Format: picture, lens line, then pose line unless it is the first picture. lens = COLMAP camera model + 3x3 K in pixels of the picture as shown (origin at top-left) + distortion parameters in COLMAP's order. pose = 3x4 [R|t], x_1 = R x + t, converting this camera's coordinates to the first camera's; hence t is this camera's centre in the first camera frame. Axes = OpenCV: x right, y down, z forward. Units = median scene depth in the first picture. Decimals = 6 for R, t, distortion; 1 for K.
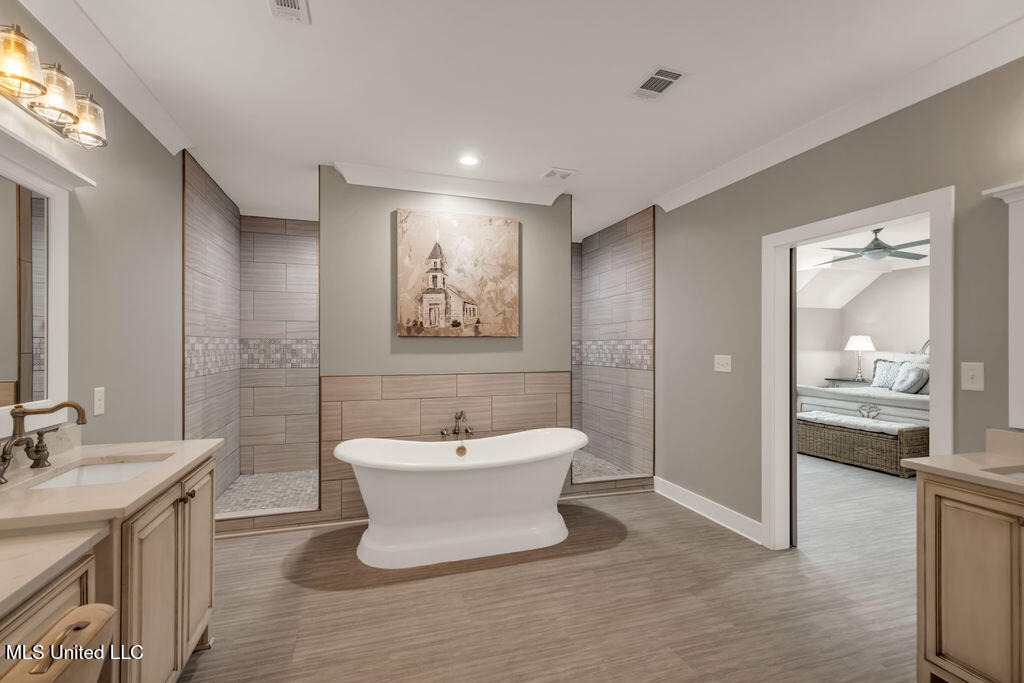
lens RADIAL K [[463.9, 0, 520.7], [0, 463.9, 344.9], [0, 0, 1]] dist [0.003800, 0.000098]
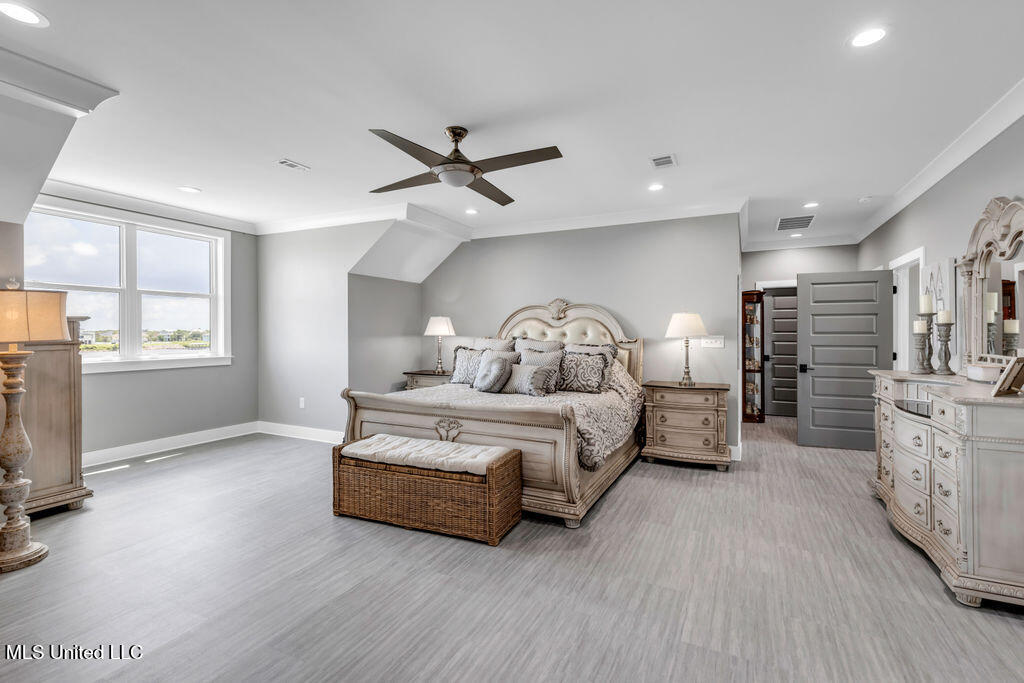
lens RADIAL K [[463.9, 0, 515.7], [0, 463.9, 335.3], [0, 0, 1]] dist [0.003800, 0.000098]
pose [[0.709573, -0.008213, 0.704584, 0.336025], [0.000923, 0.999942, 0.010727, 0.004345], [-0.704631, -0.006962, 0.709539, 0.442597]]
